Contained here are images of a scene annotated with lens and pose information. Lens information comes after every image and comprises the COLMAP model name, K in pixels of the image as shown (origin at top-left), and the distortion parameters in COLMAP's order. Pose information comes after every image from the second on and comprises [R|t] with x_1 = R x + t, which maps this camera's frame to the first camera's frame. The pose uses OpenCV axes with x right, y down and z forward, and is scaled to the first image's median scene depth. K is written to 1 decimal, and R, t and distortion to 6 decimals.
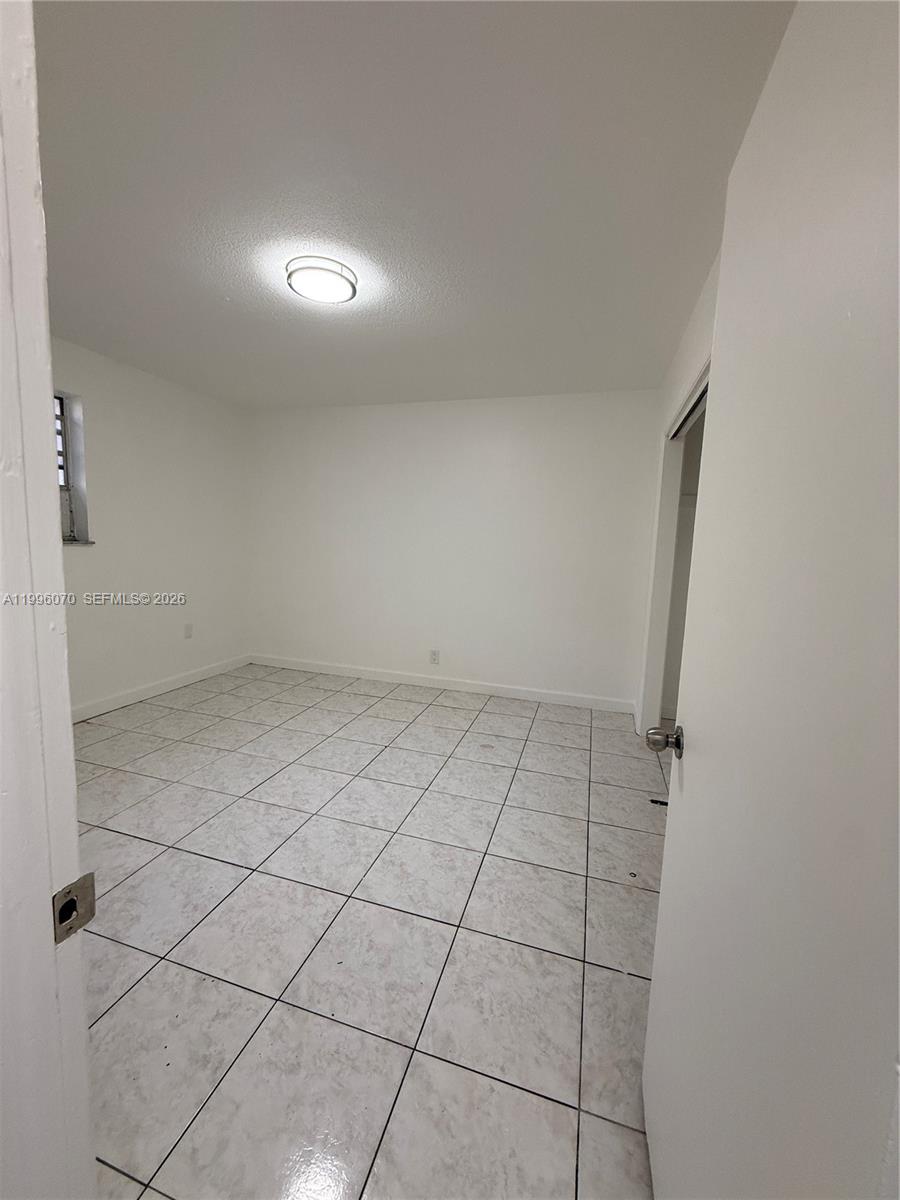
lens RADIAL K [[481.2, 0, 449.0], [0, 481.2, 598.3], [0, 0, 1]] dist [-0.000532, 0.000735]
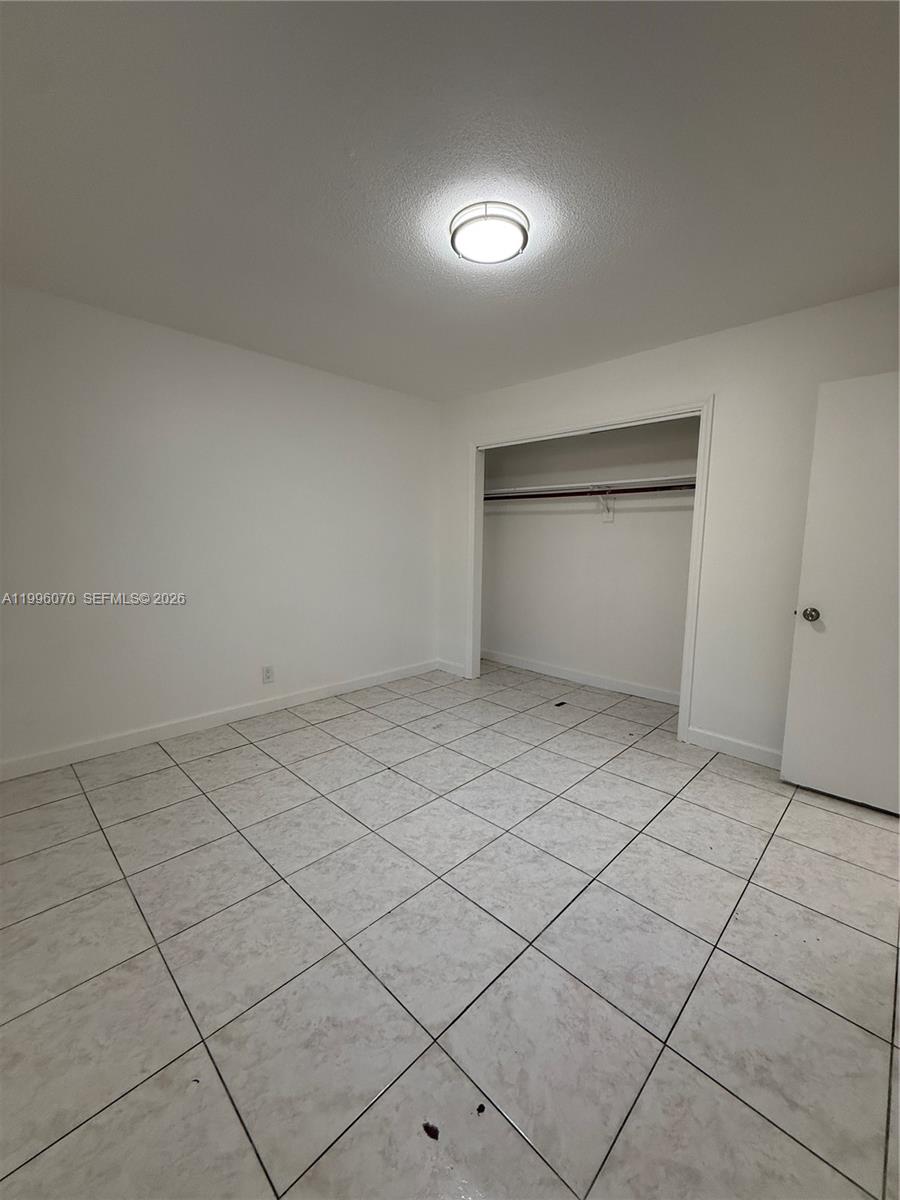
lens RADIAL K [[481.2, 0, 451.8], [0, 481.2, 599.0], [0, 0, 1]] dist [-0.000532, 0.000735]
pose [[0.457198, -0.143807, 0.877661, -0.787128], [0.110857, 0.988359, 0.104197, -0.072674], [-0.882429, 0.049657, 0.467818, 0.468584]]
